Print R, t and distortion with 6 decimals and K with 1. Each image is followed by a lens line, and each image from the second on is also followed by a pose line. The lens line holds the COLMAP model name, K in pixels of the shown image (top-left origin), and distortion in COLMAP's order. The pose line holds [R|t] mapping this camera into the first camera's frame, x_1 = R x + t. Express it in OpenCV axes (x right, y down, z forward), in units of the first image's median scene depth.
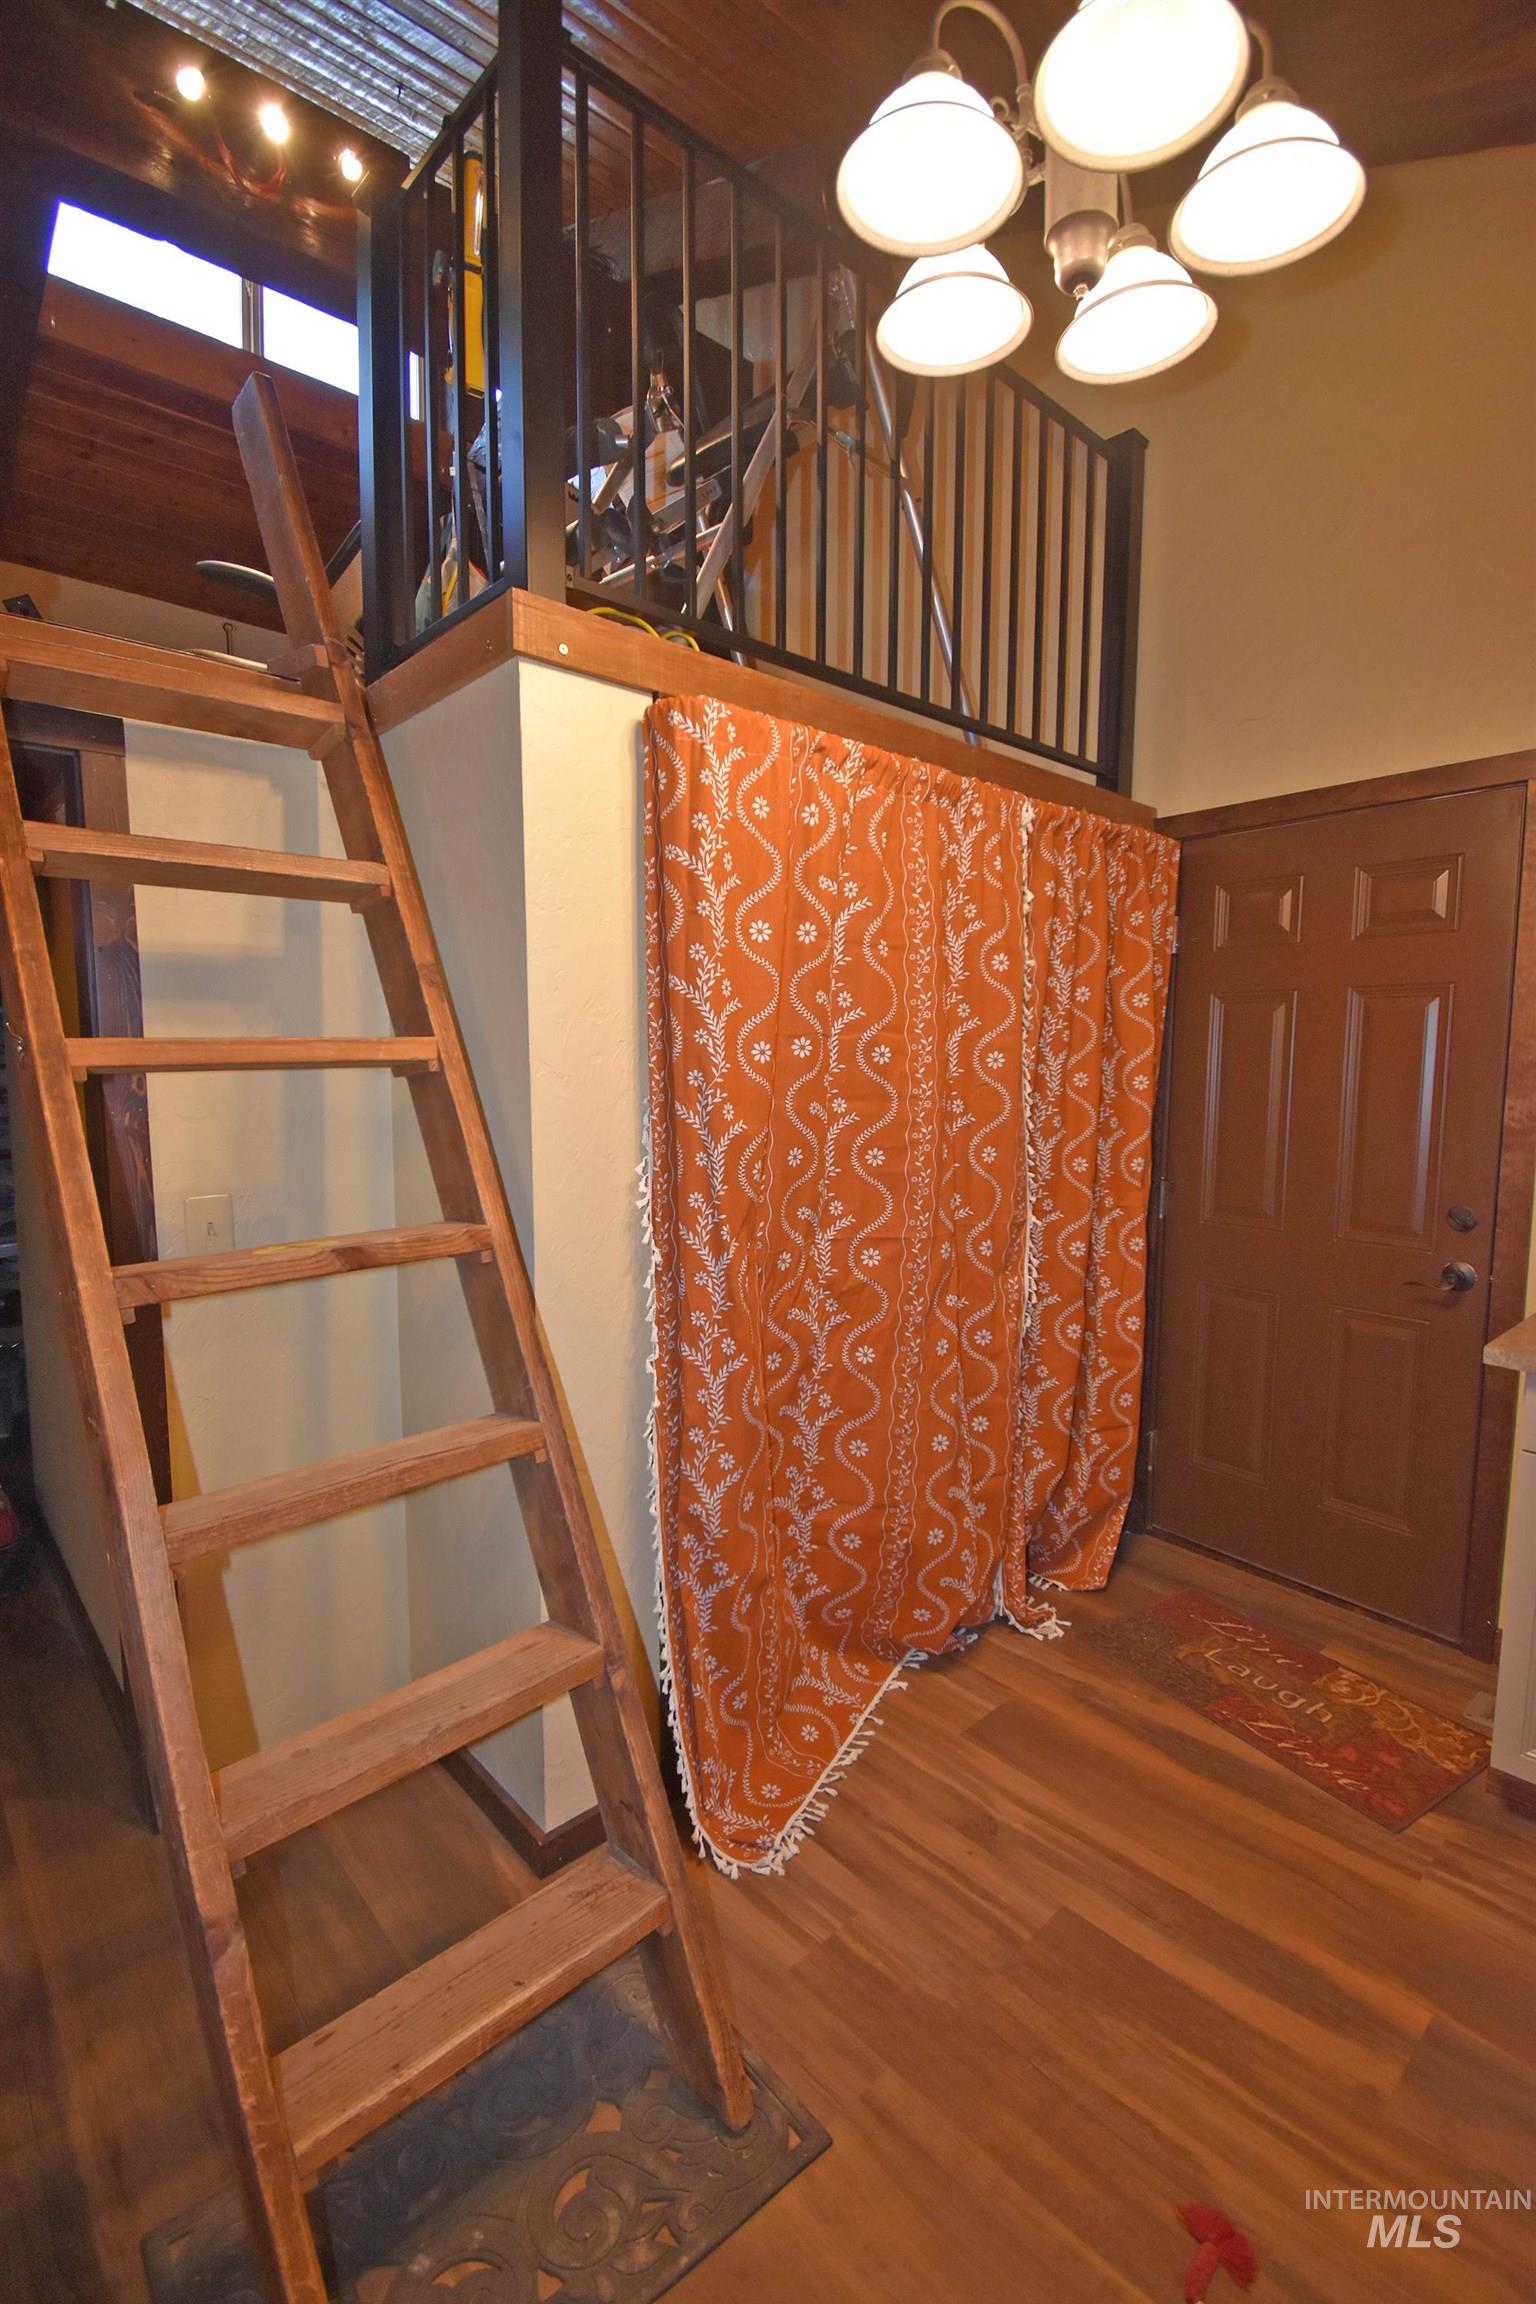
lens RADIAL K [[1018.2, 0, 768.6], [0, 1018.2, 1166.9], [0, 0, 1]] dist [0.000646, -0.009509]
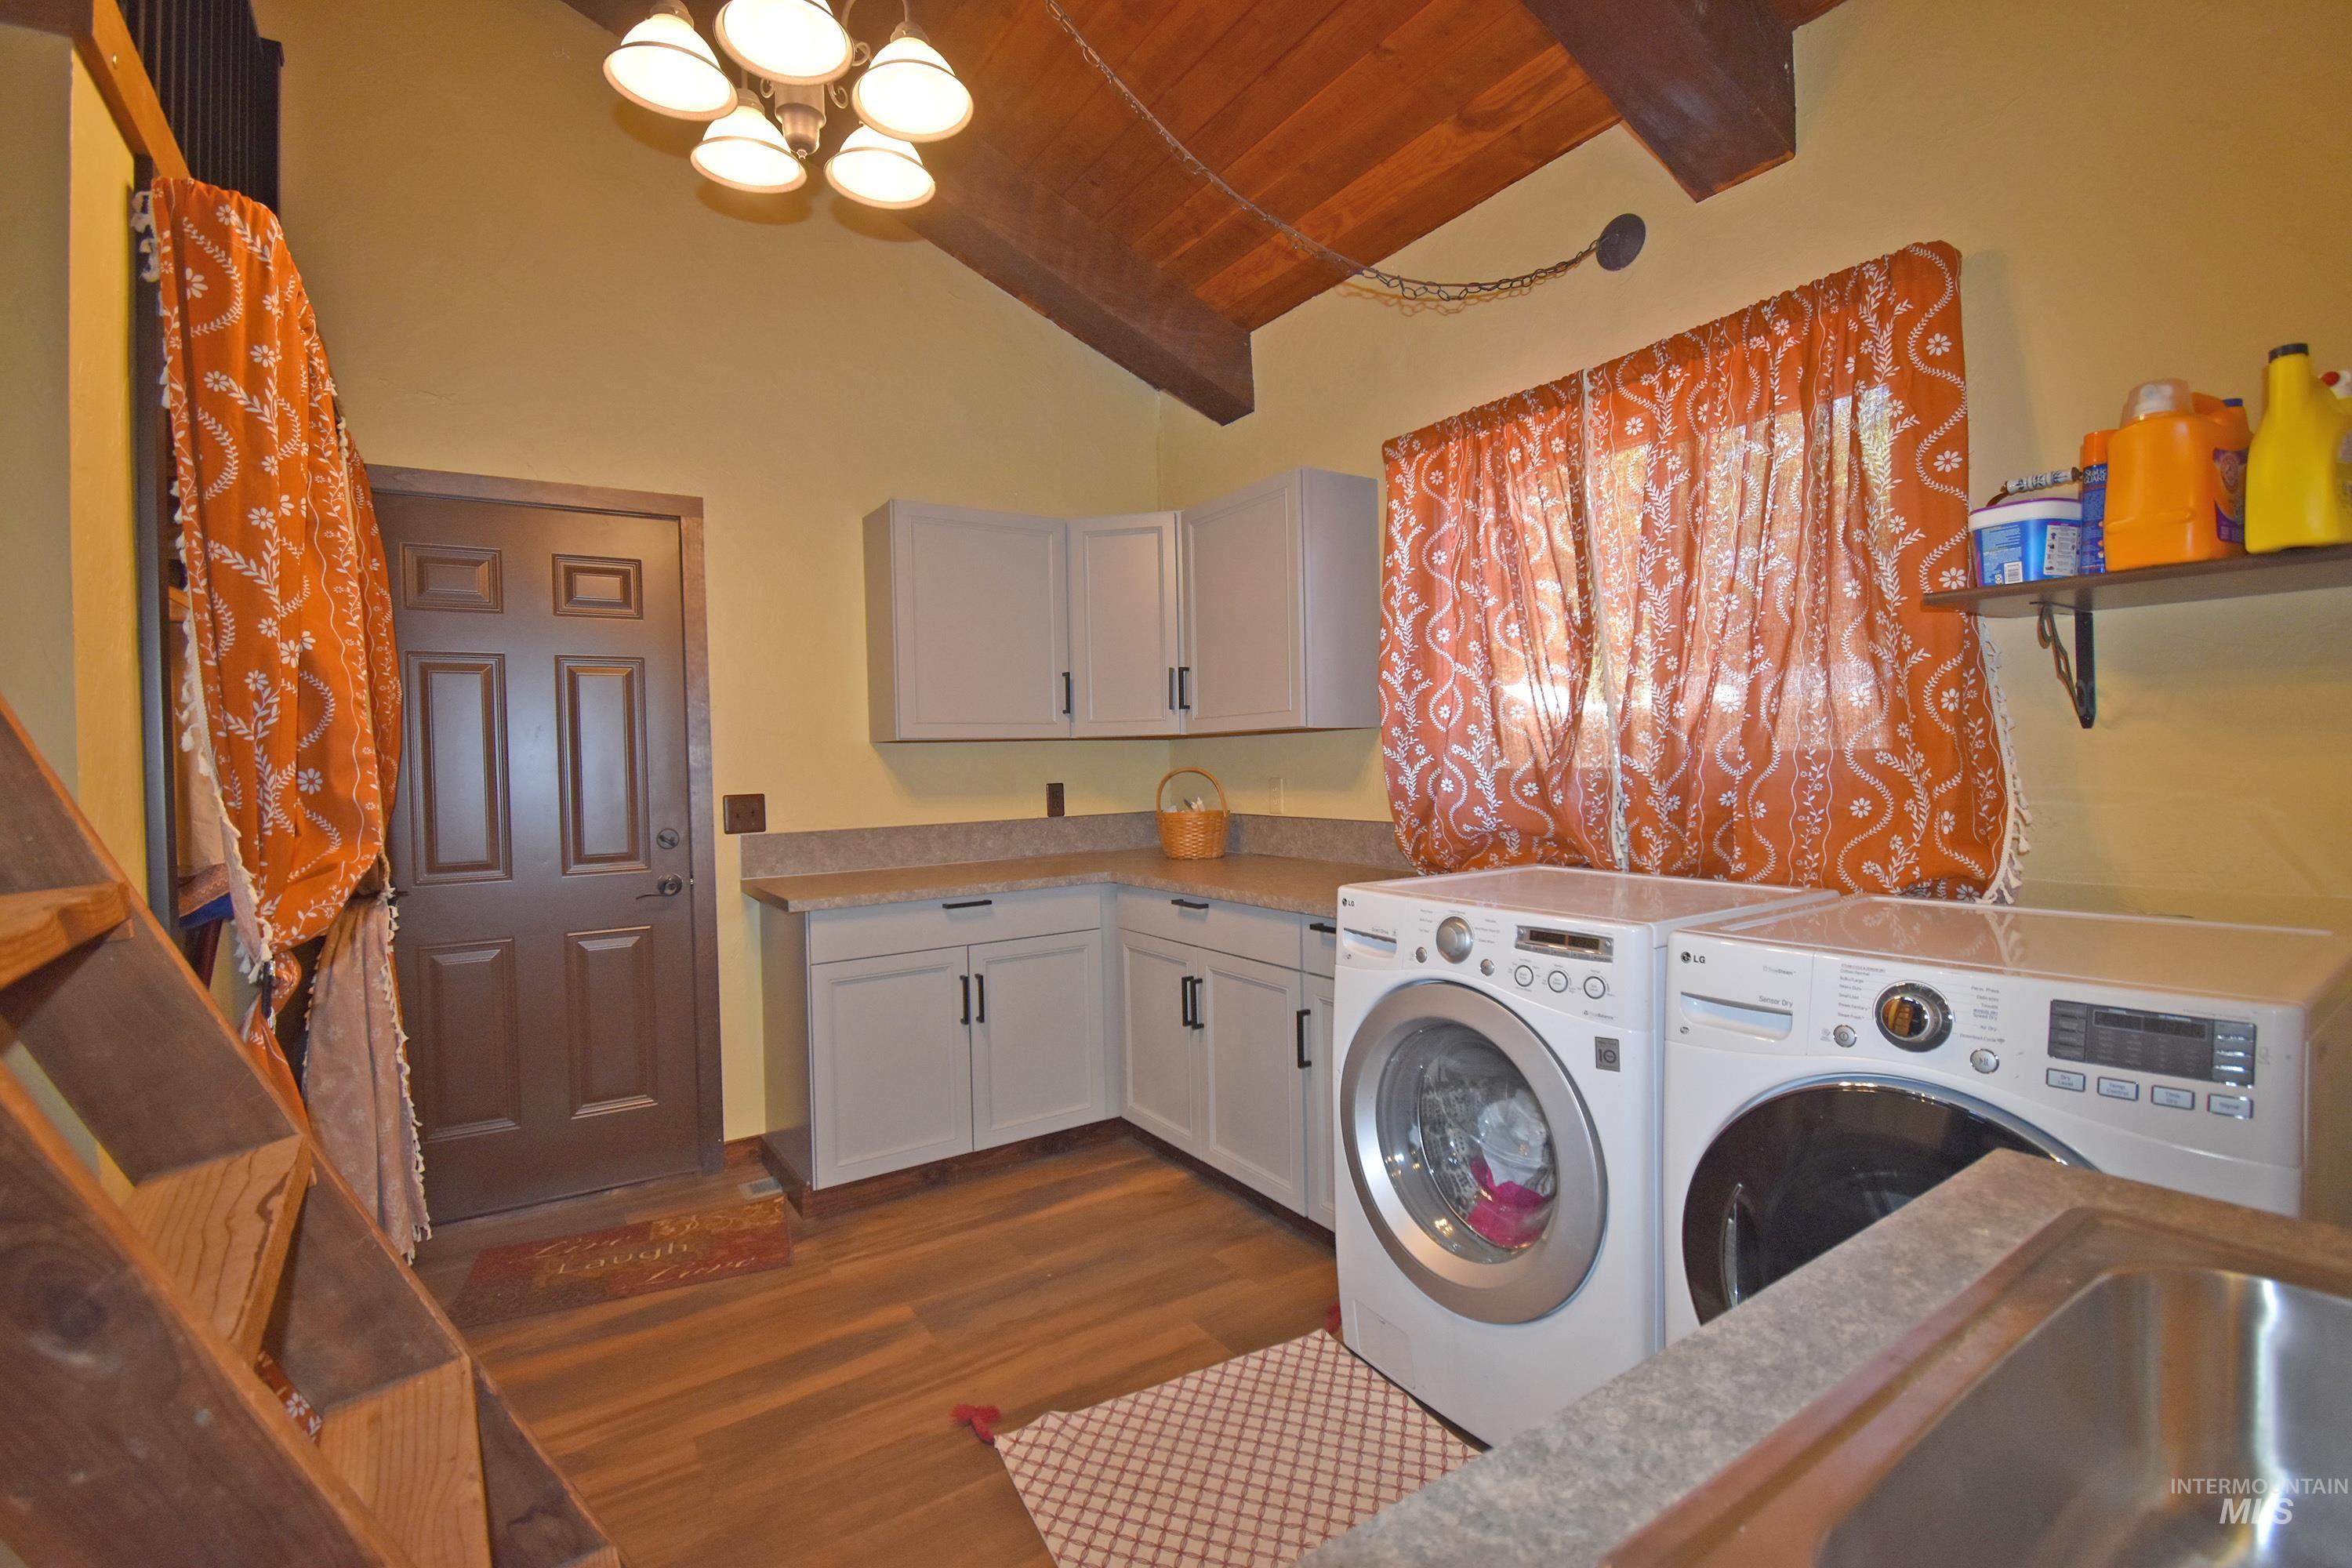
lens RADIAL K [[1039.4, 0, 1176.0], [0, 1039.4, 784.0], [0, 0, 1]] dist [0.000646, -0.009509]
pose [[0.161968, -0.030798, 0.986315, -0.742121], [0.119254, 0.992798, 0.011417, 0.064553], [-0.979564, 0.115773, 0.164474, 0.208959]]
